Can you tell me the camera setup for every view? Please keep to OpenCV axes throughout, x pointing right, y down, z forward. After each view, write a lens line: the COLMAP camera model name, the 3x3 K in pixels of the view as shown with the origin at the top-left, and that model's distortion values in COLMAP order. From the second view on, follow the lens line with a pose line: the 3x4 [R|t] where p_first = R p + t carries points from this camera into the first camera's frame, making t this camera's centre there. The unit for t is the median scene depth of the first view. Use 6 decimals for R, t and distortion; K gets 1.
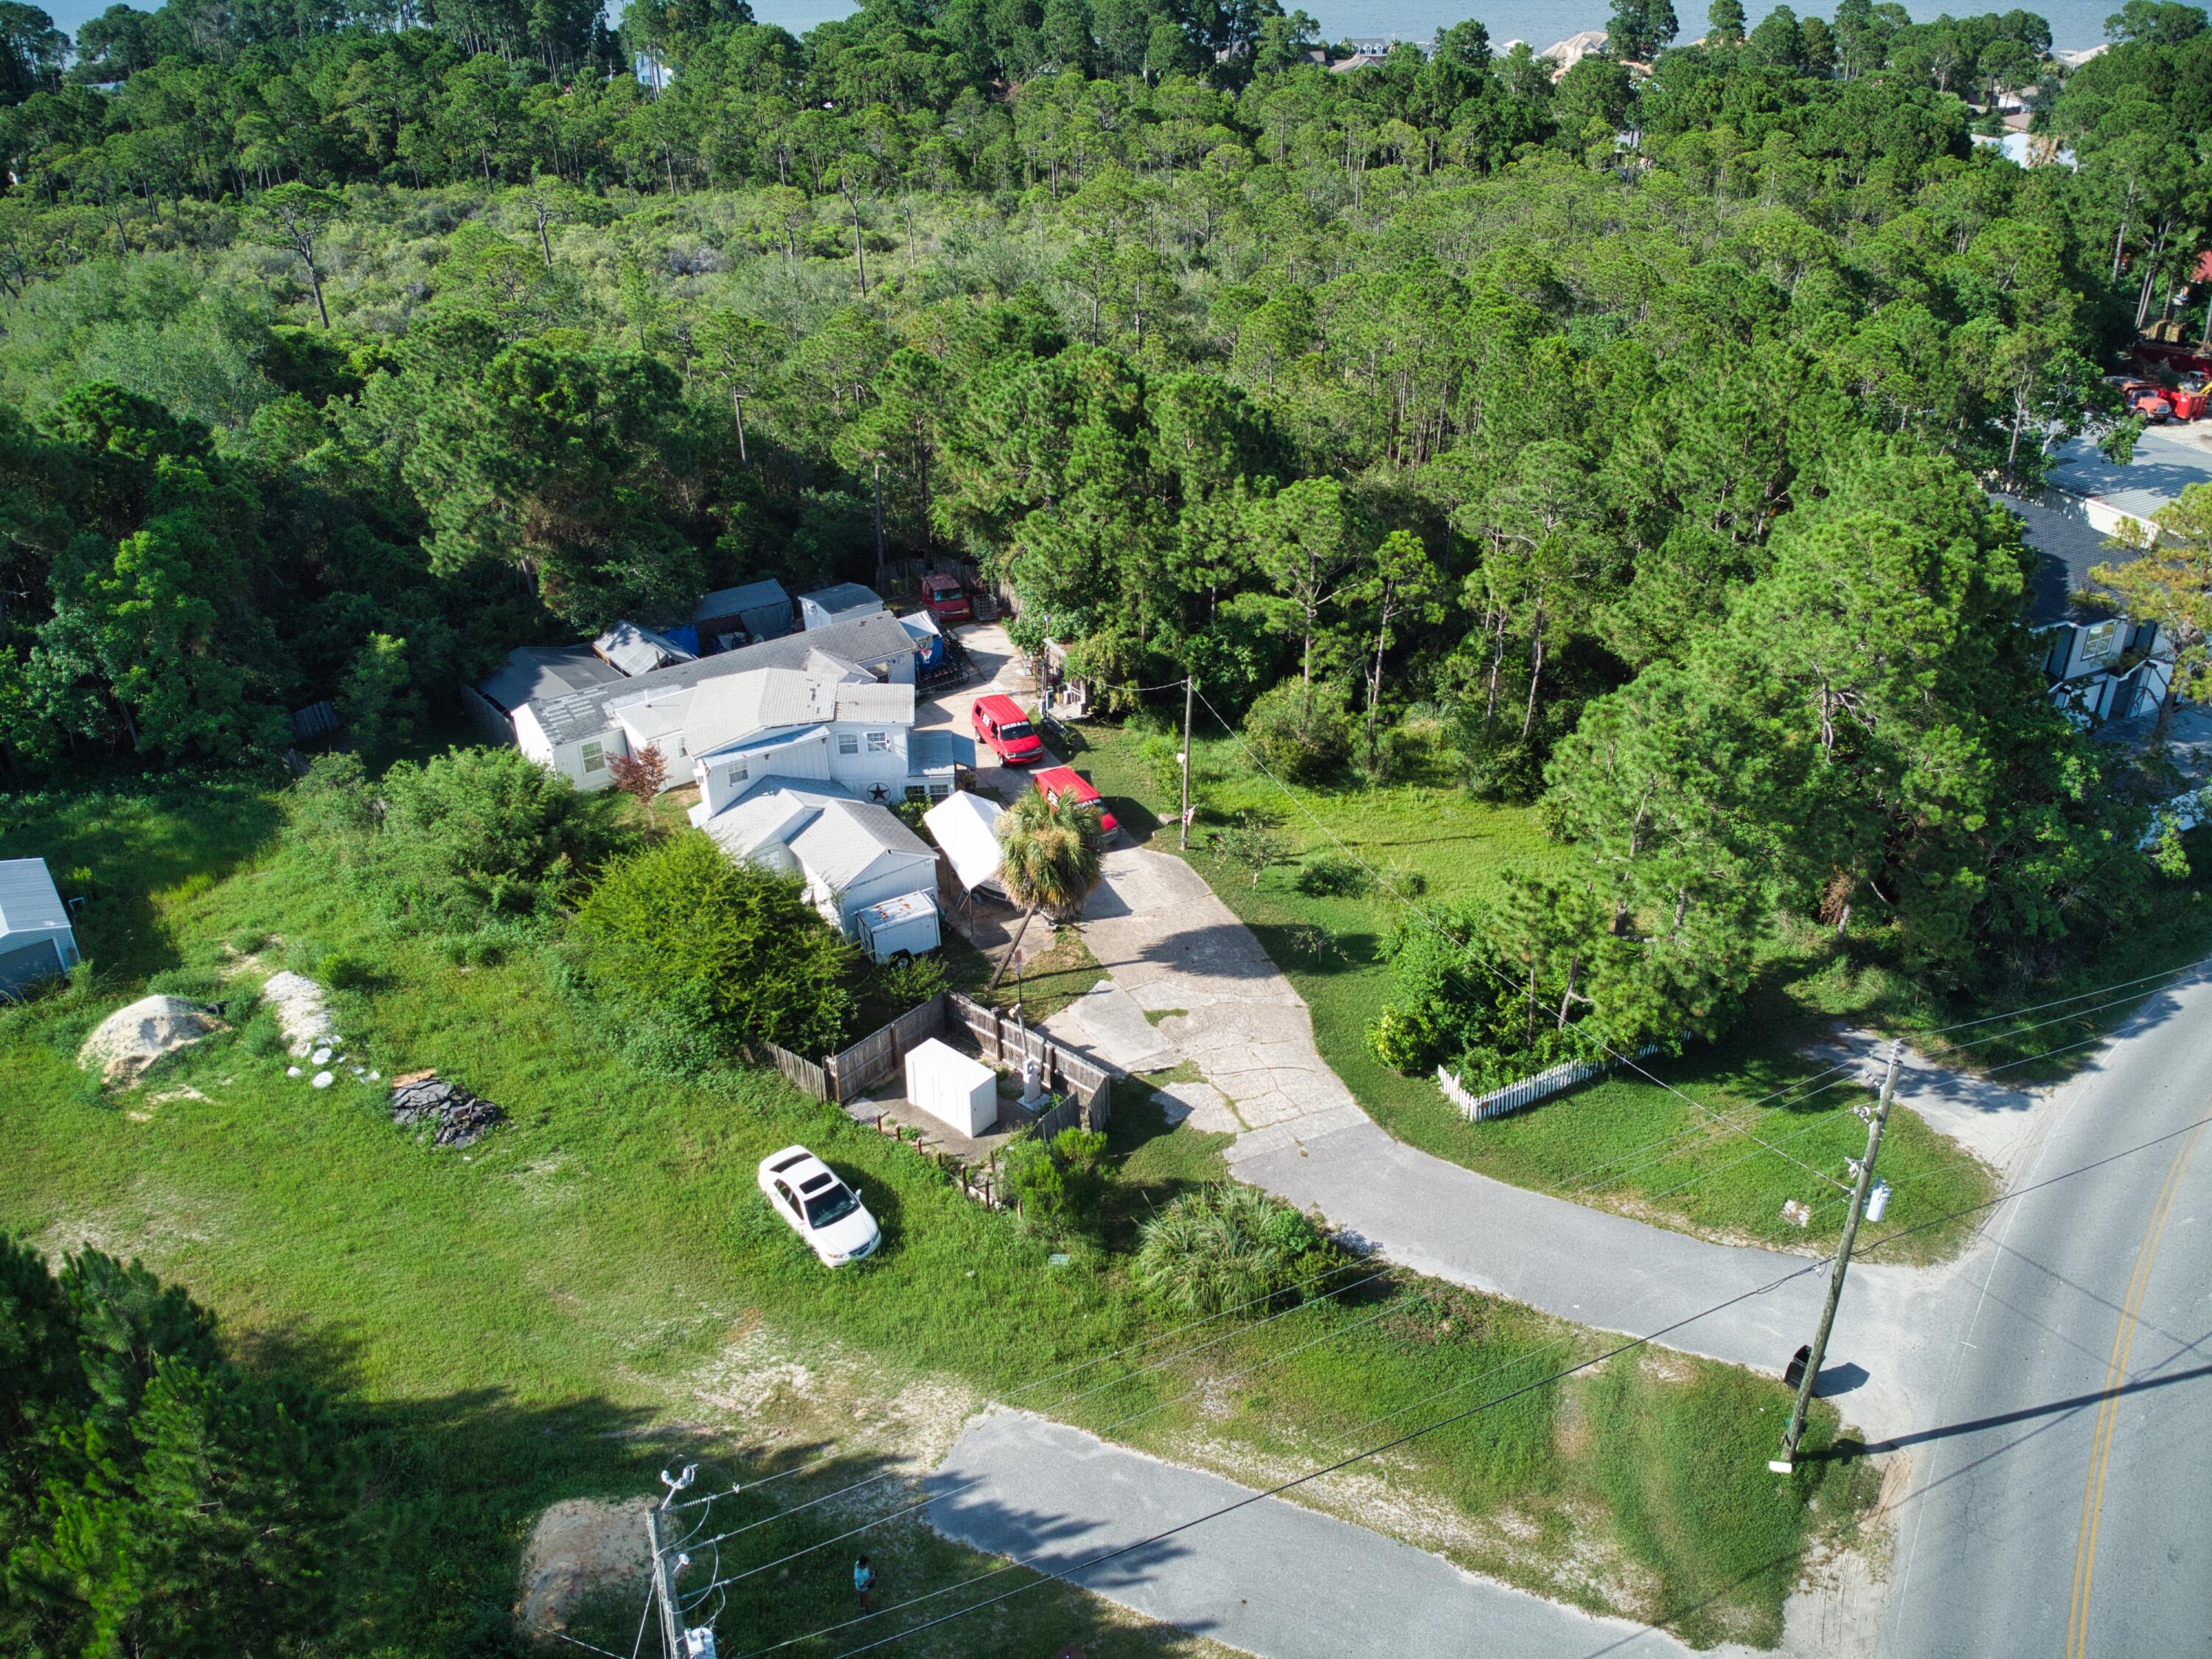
lens RADIAL K [[1675.1, 0, 1112.0], [0, 1675.1, 818.4], [0, 0, 1]] dist [0.071908, -0.181100]
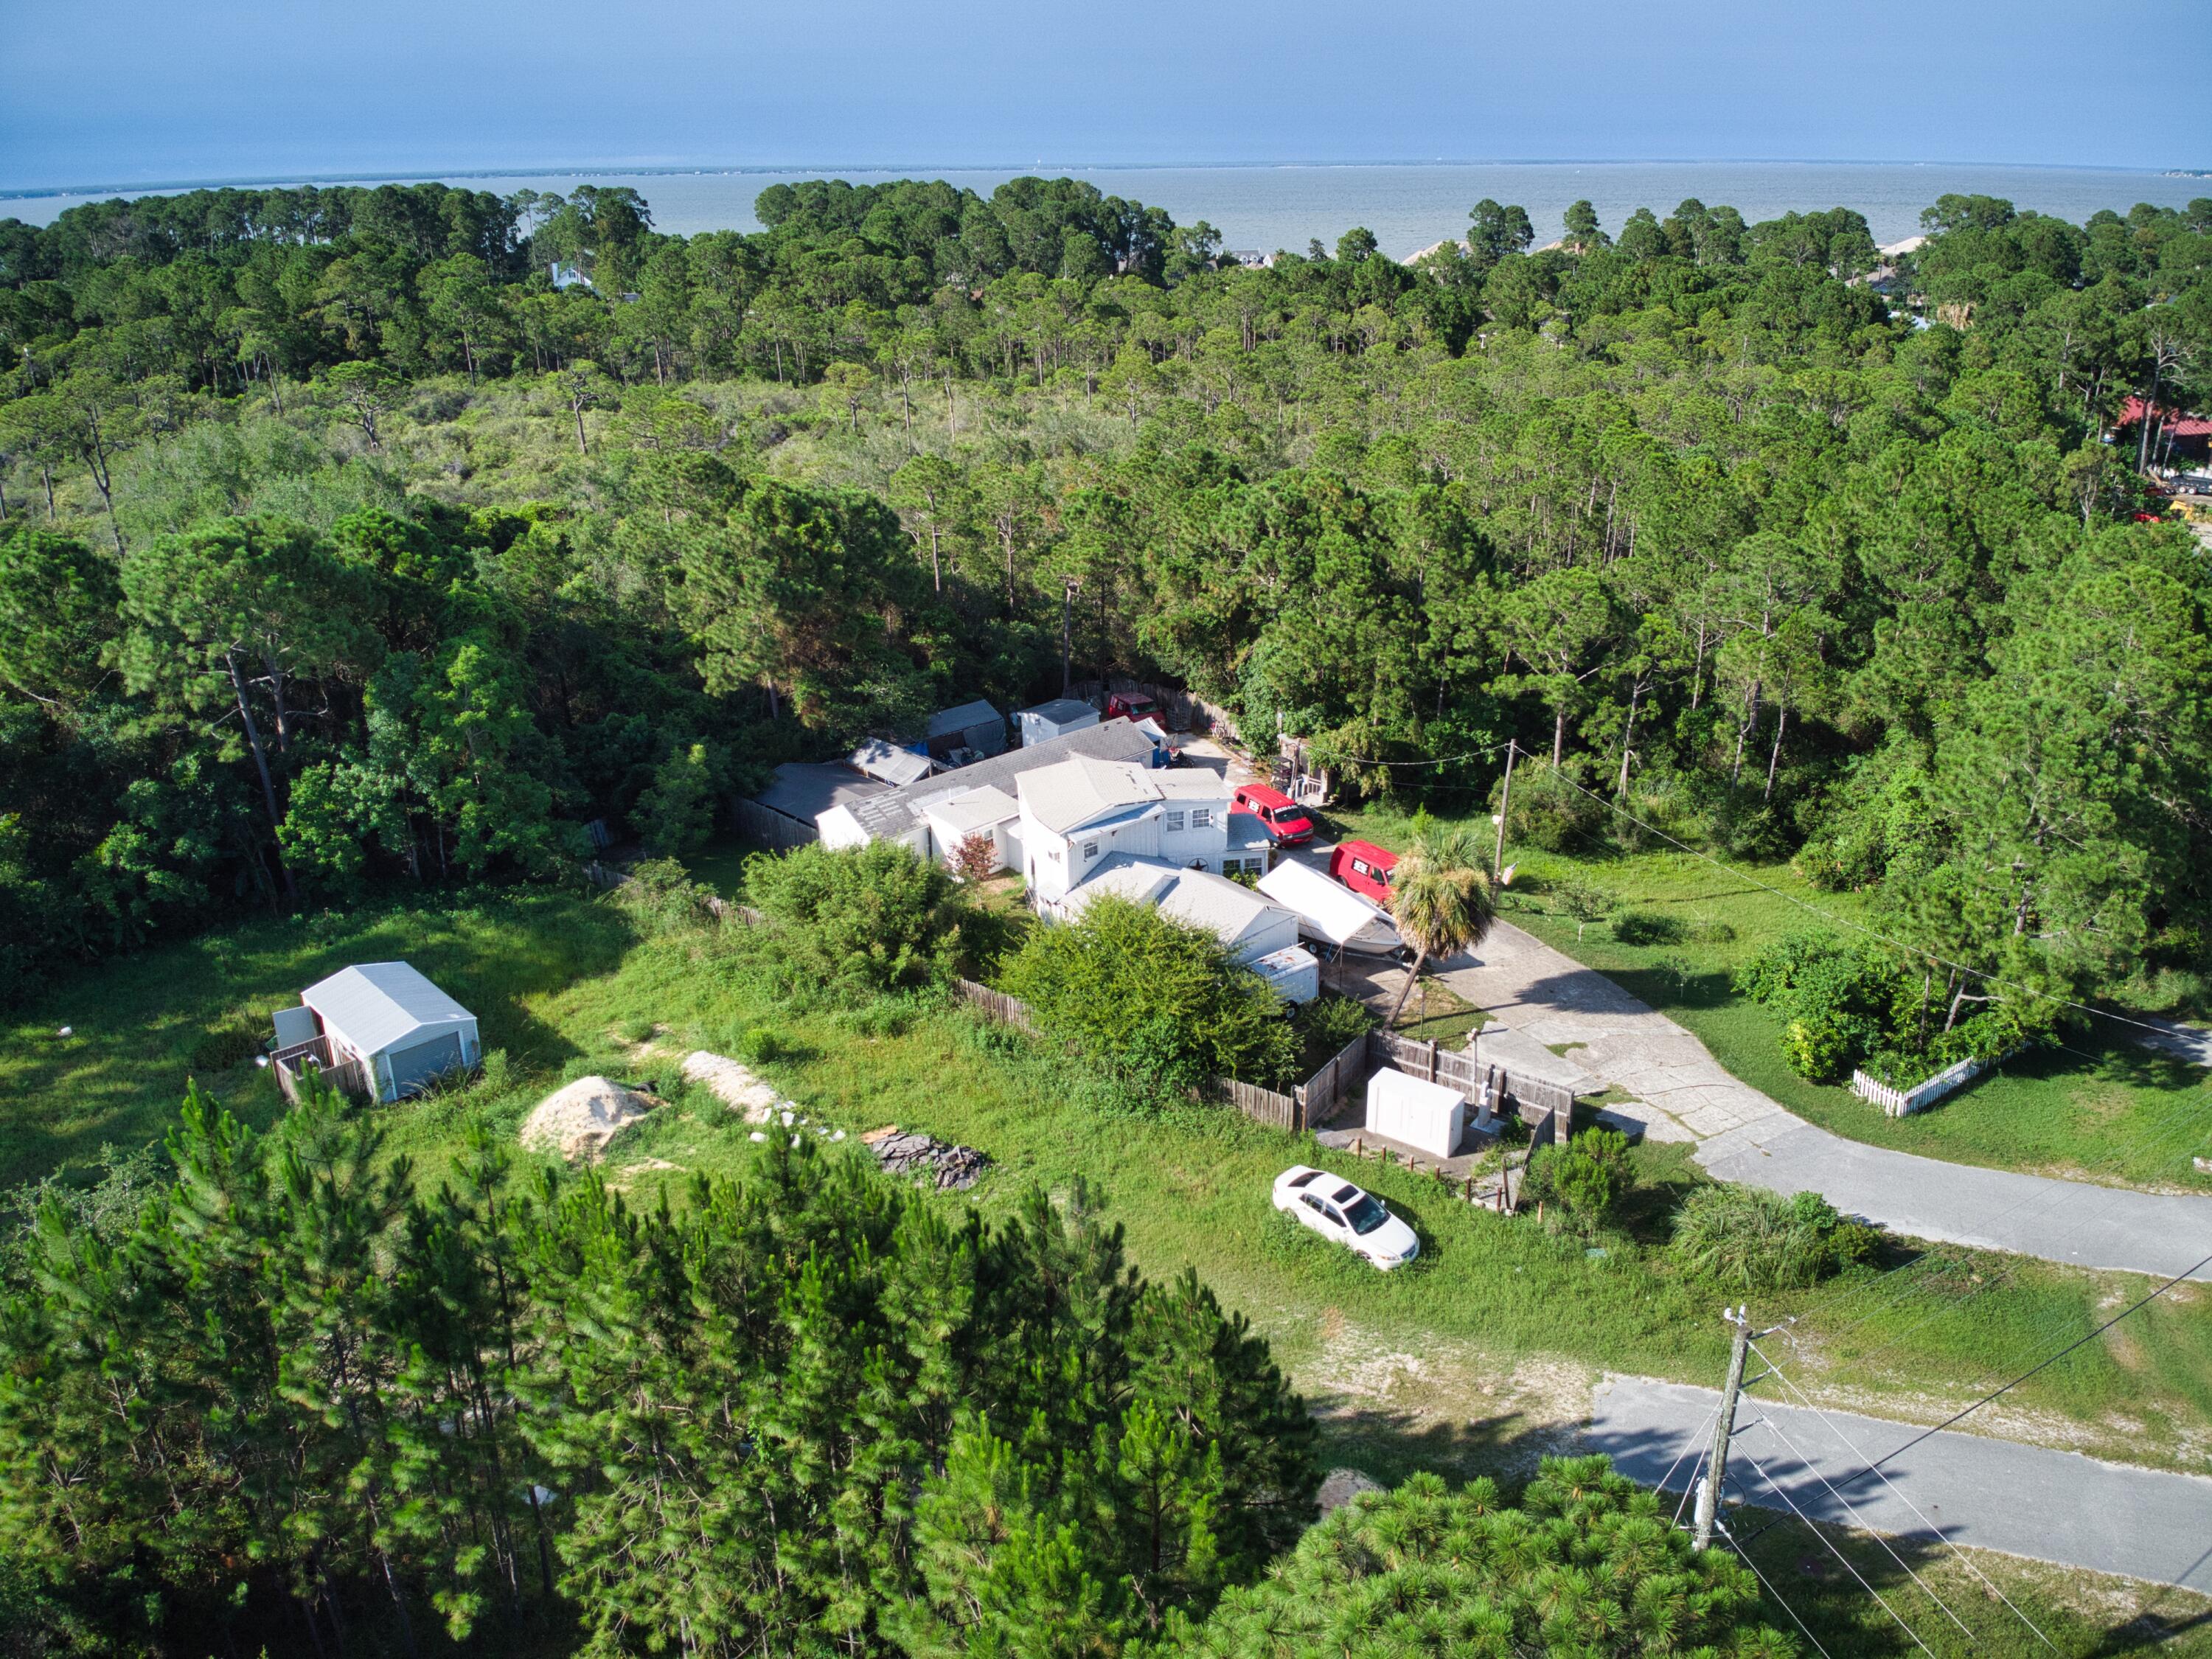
lens RADIAL K [[1675.1, 0, 1103.4], [0, 1675.1, 816.3], [0, 0, 1]] dist [0.071908, -0.181100]
pose [[0.995257, -0.038228, 0.089459, -0.316058], [0.048394, 0.992258, -0.114377, 0.073728], [-0.084394, 0.118164, 0.989401, -0.036595]]
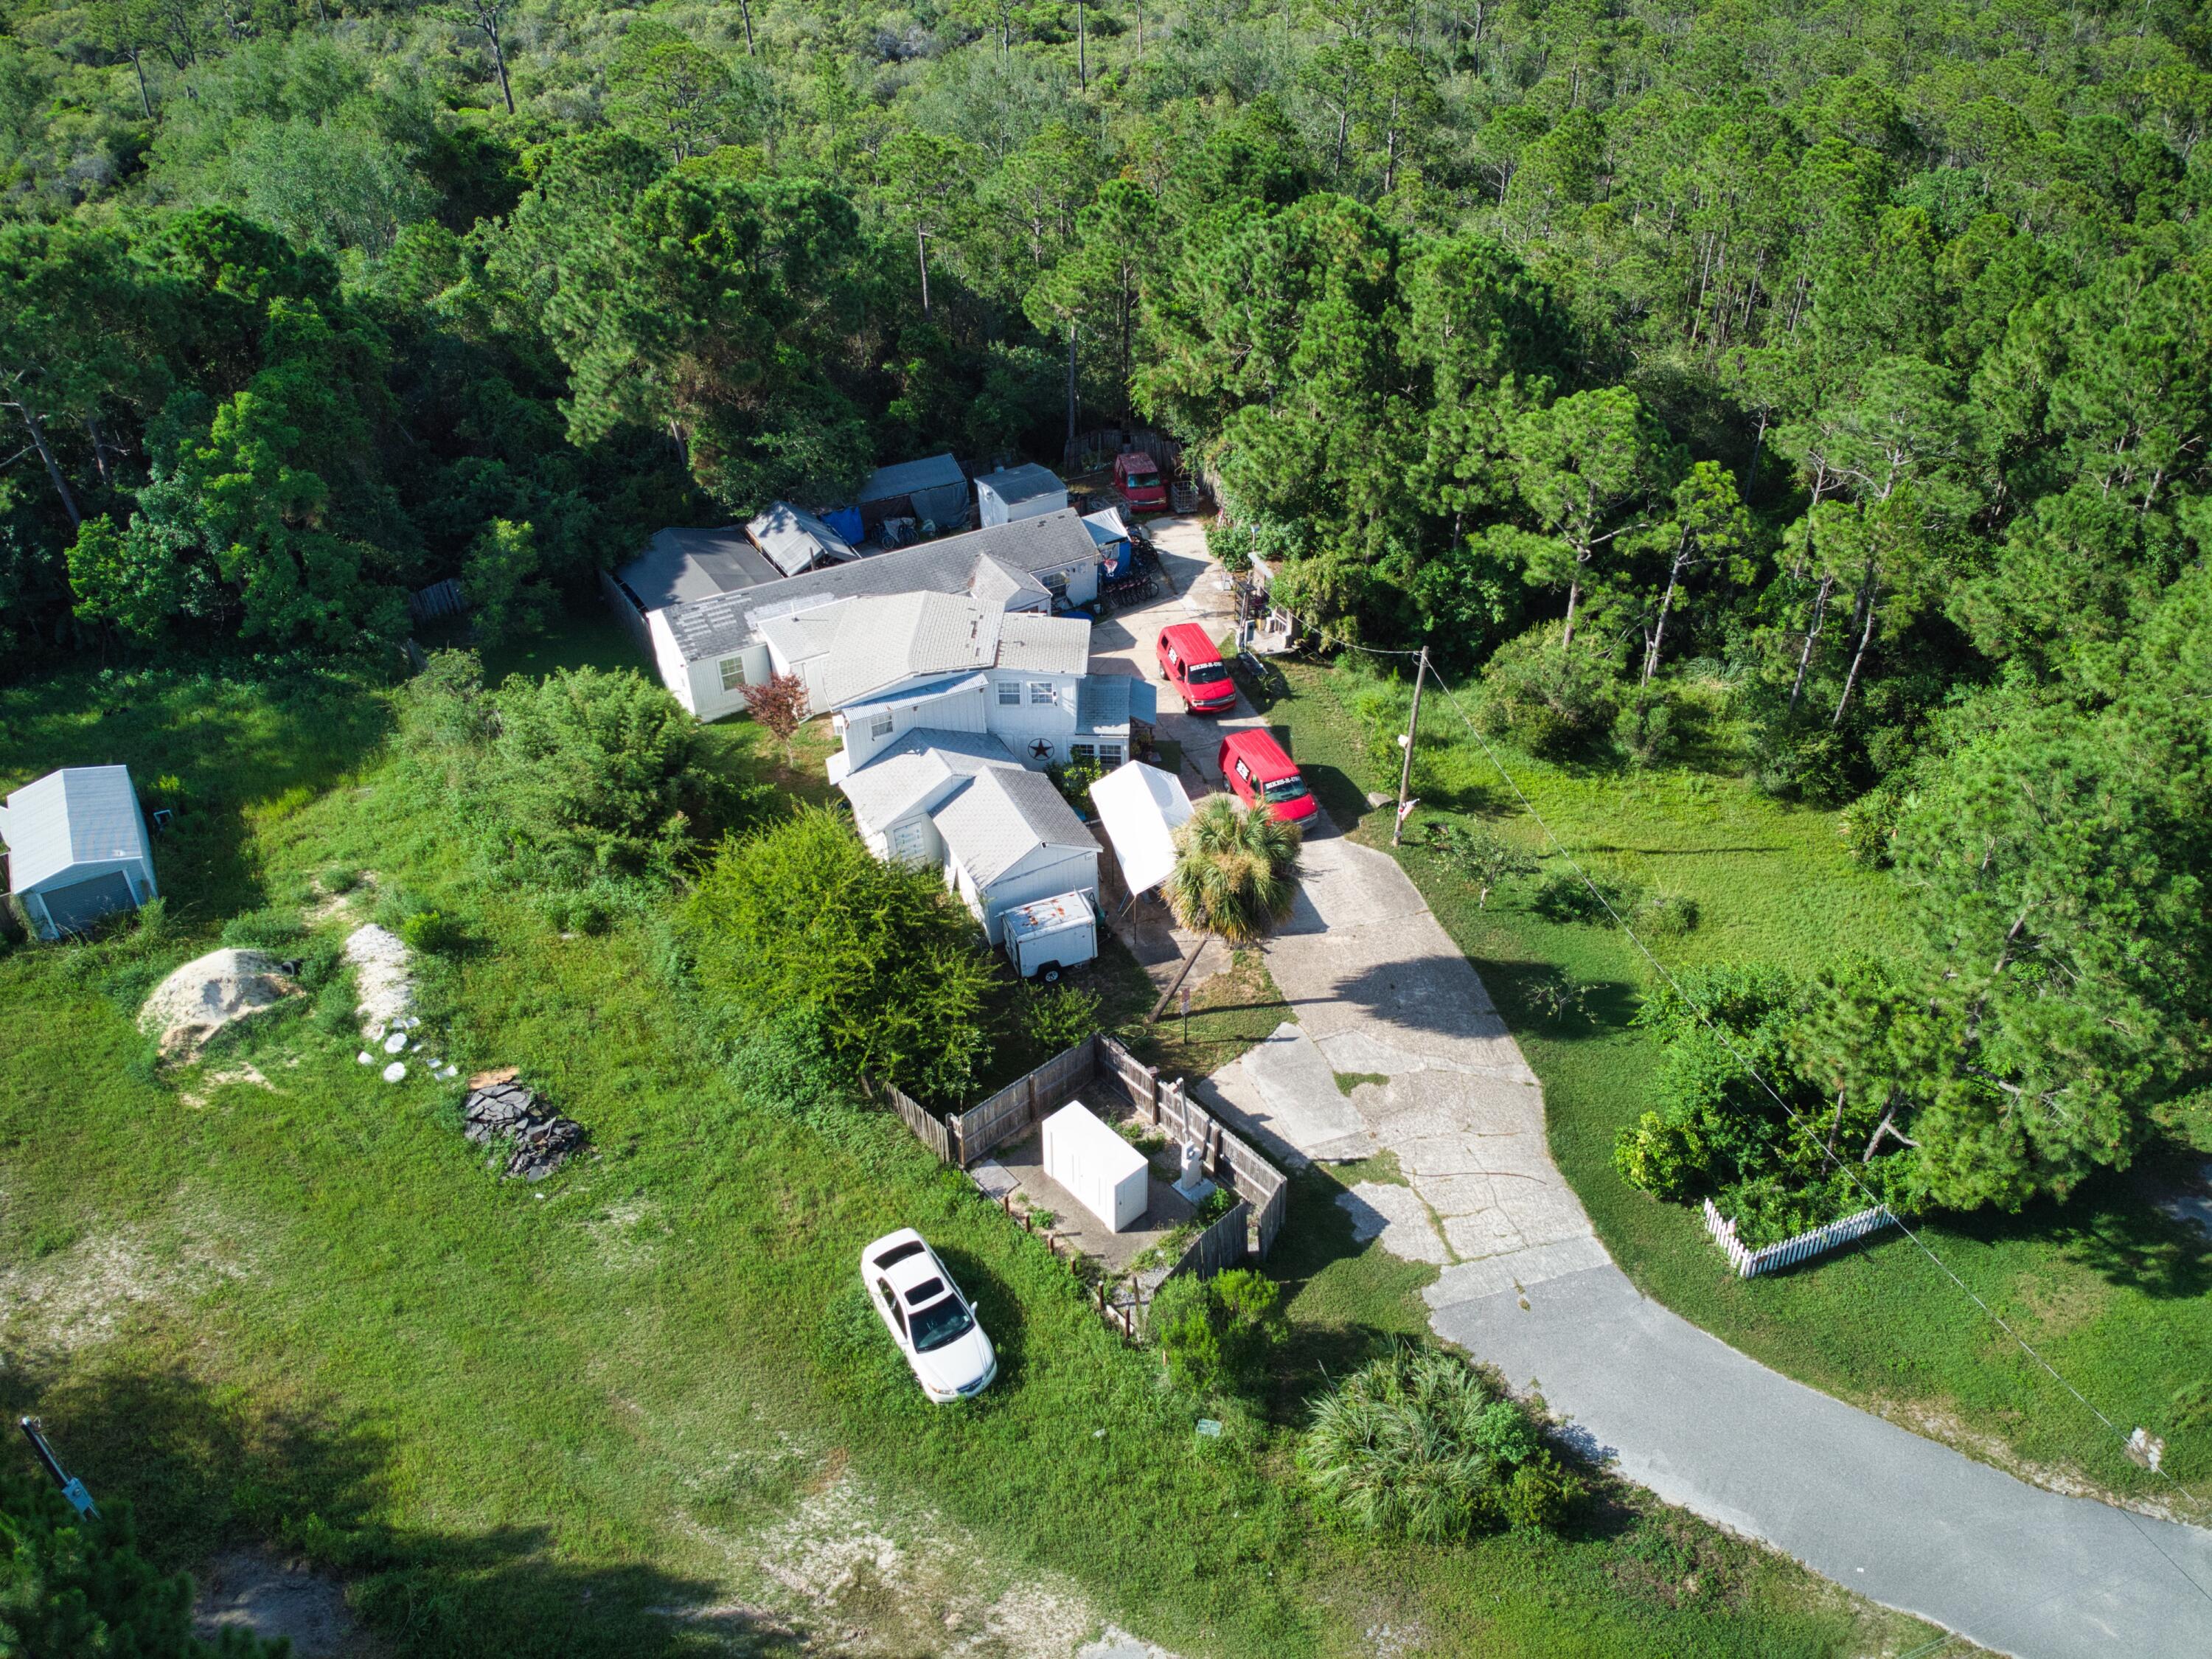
lens RADIAL K [[1675.1, 0, 1098.9], [0, 1675.1, 820.4], [0, 0, 1]] dist [0.071908, -0.181100]
pose [[0.990098, 0.078388, -0.116456, -0.009202], [-0.063372, 0.989815, 0.127478, -0.096865], [0.125262, -0.118836, 0.984981, 0.167295]]
